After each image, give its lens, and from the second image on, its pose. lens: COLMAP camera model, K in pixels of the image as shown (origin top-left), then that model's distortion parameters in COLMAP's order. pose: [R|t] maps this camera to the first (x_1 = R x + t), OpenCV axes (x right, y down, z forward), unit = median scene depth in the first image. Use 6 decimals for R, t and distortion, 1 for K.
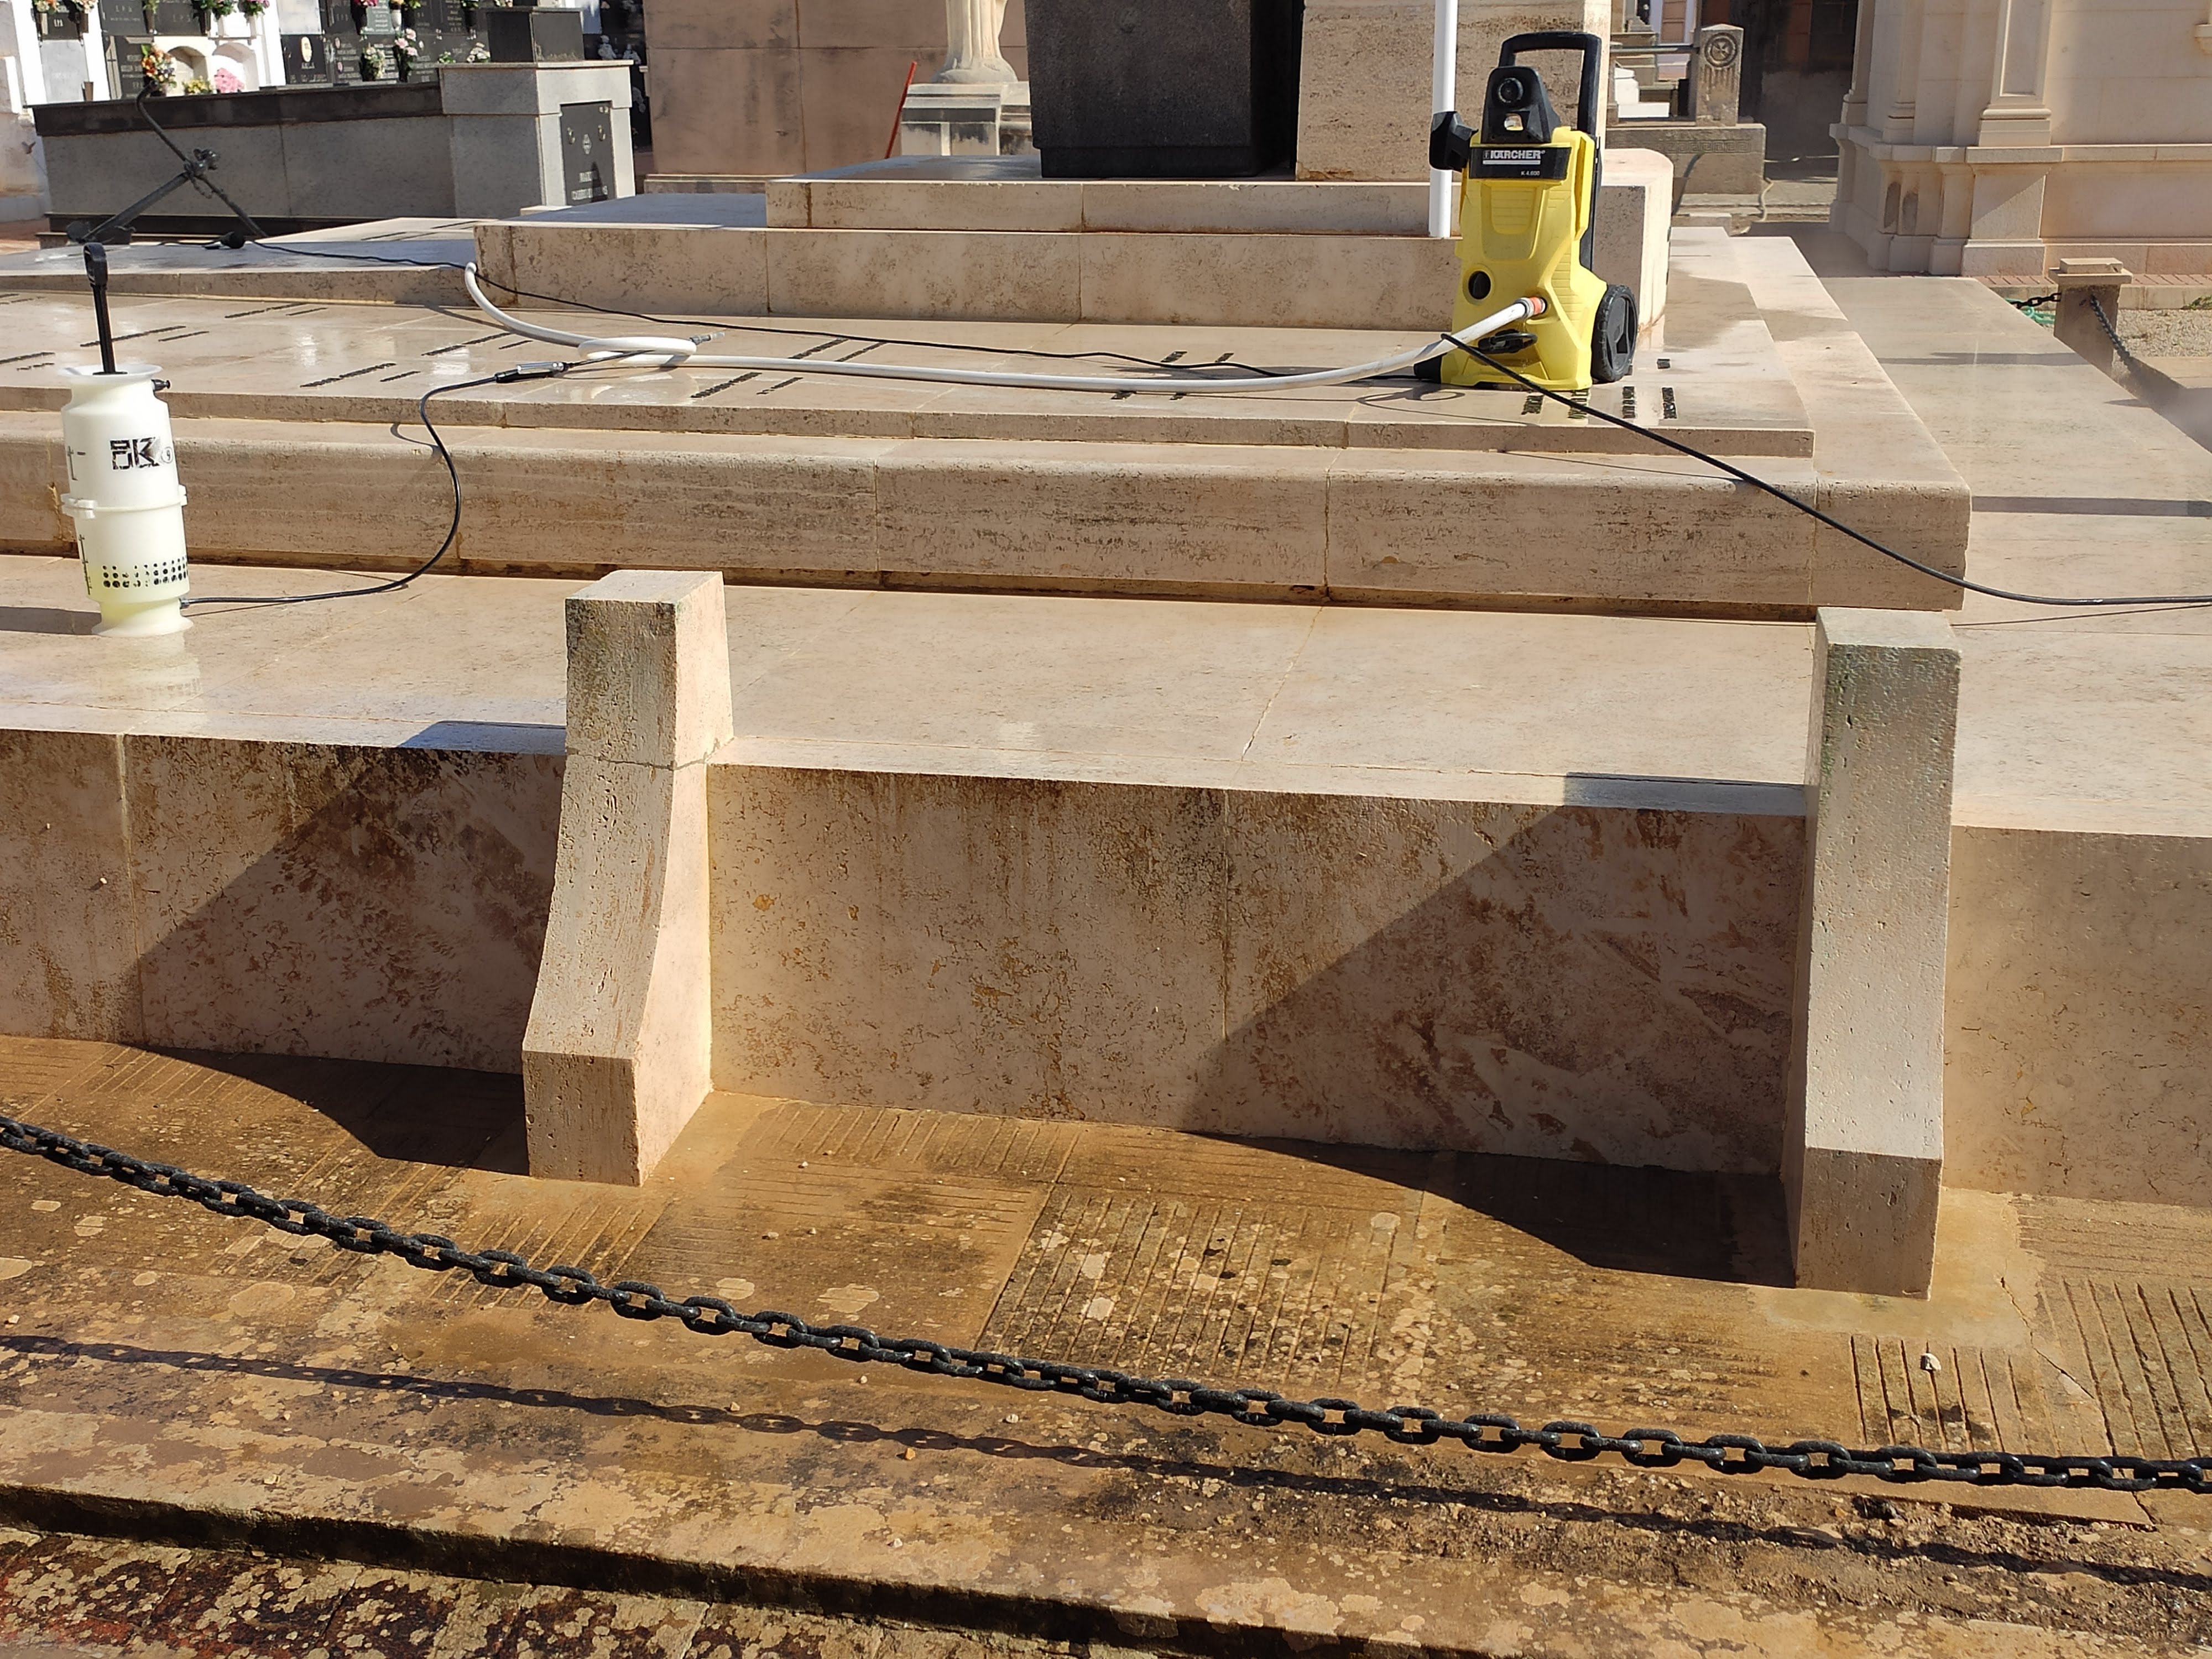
lens RADIAL K [[2574.2, 0, 1105.8], [0, 2574.2, 863.1], [0, 0, 1]] dist [0.030693, 0.093226]
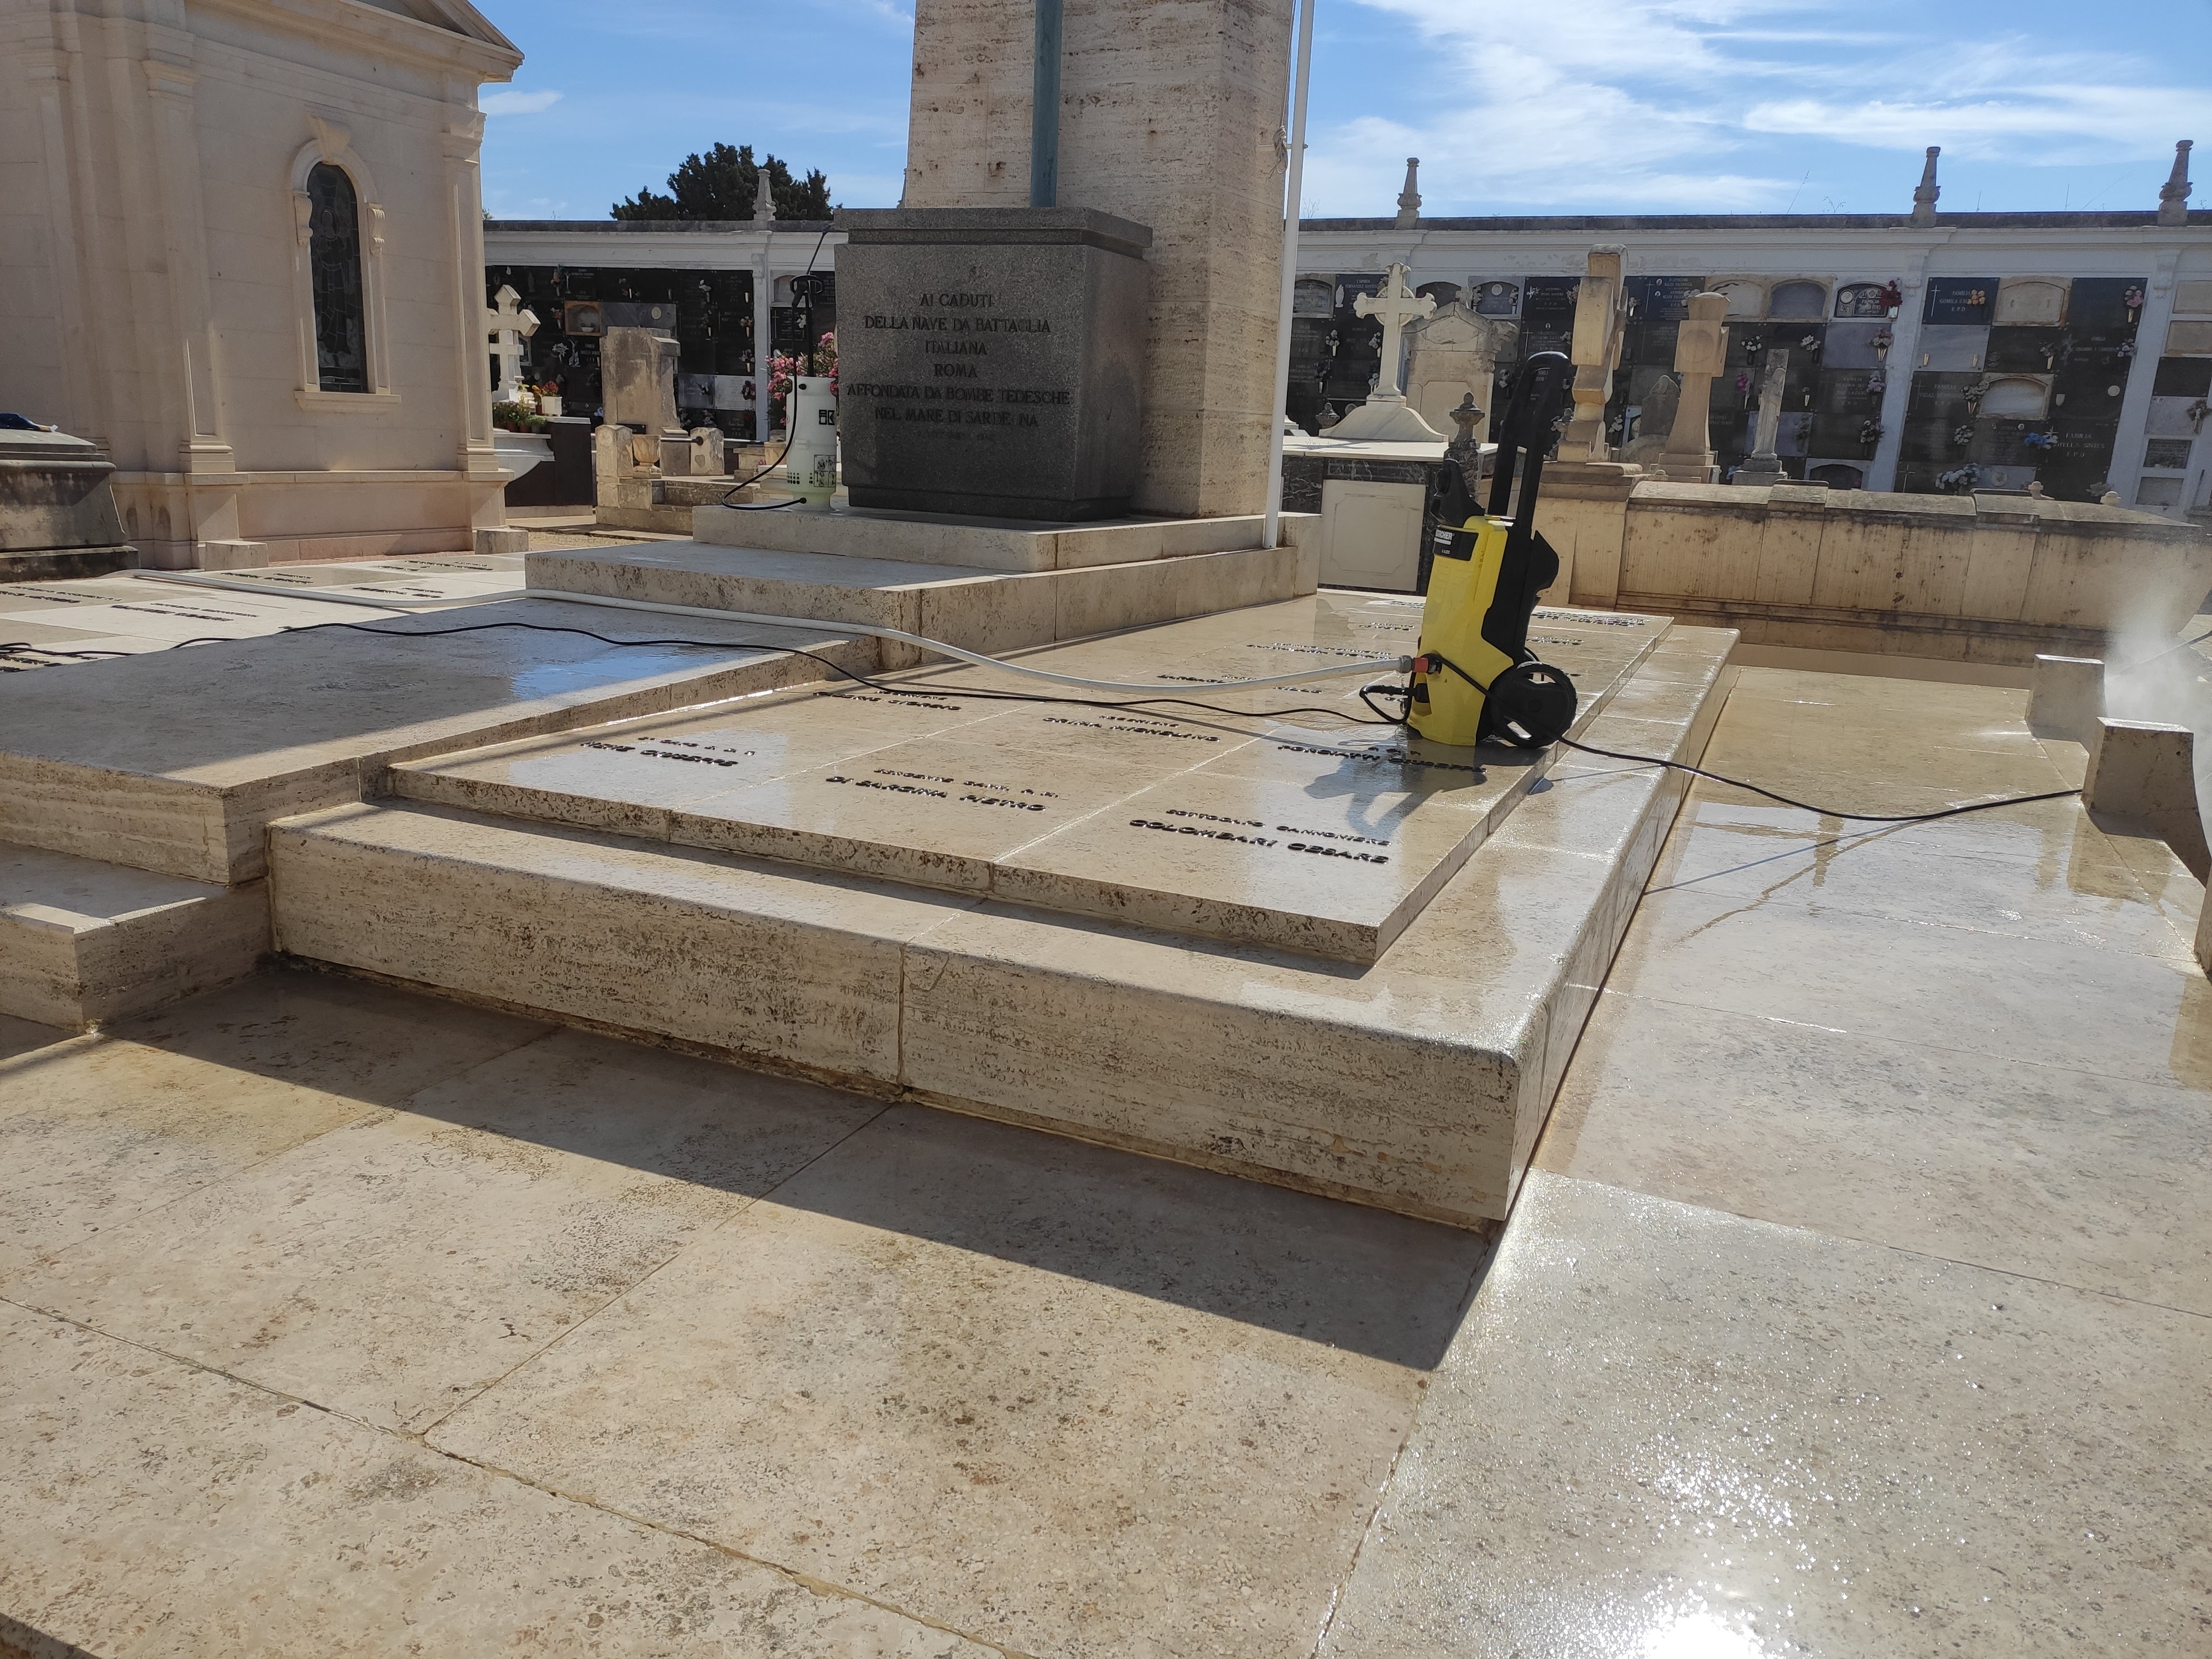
lens RADIAL K [[1638.8, 0, 1089.9], [0, 1638.8, 815.1], [0, 0, 1]] dist [0.071608, -0.074038]
pose [[0.204522, -0.206179, 0.956902, -1.479492], [0.257235, 0.954528, 0.150688, -0.420120], [-0.944458, 0.215329, 0.248258, 1.386746]]
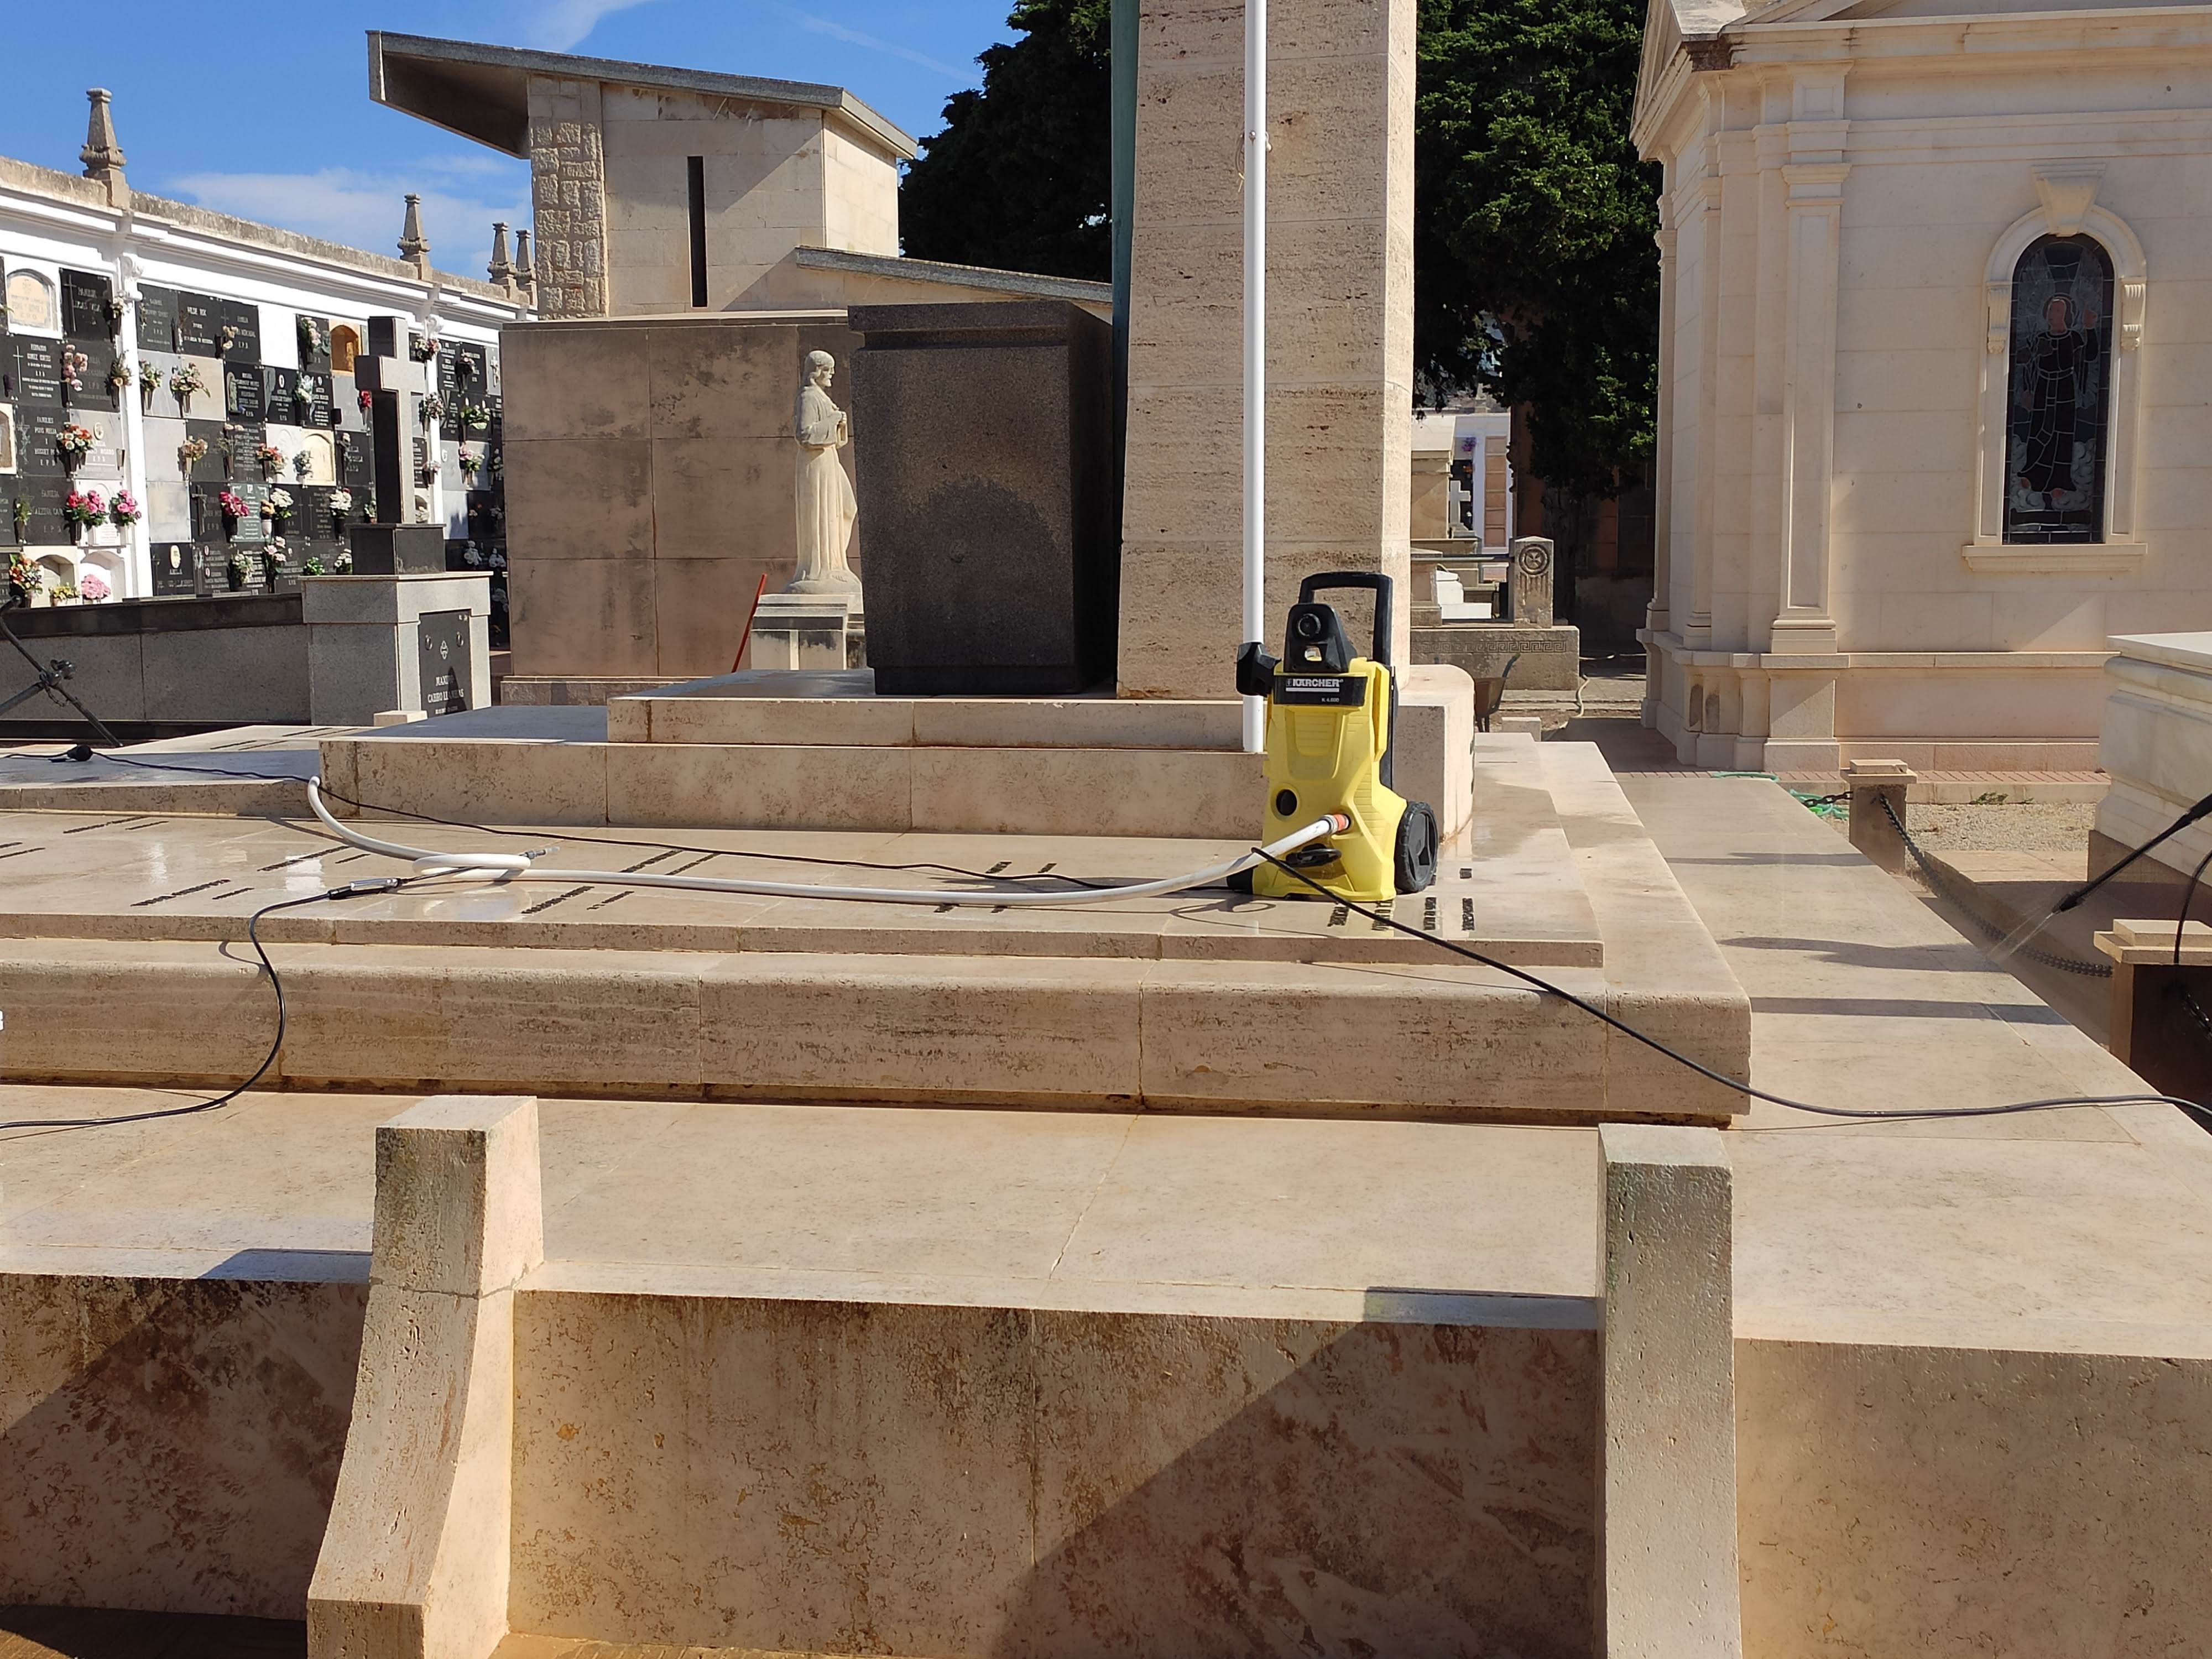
lens RADIAL K [[2575.6, 0, 1114.7], [0, 2575.6, 831.1], [0, 0, 1]] dist [0.031115, 0.097108]
pose [[0.998298, -0.004142, 0.058173, 0.019084], [0.015308, 0.981112, -0.192835, -0.015637], [-0.056275, 0.193398, 0.979505, -0.027477]]
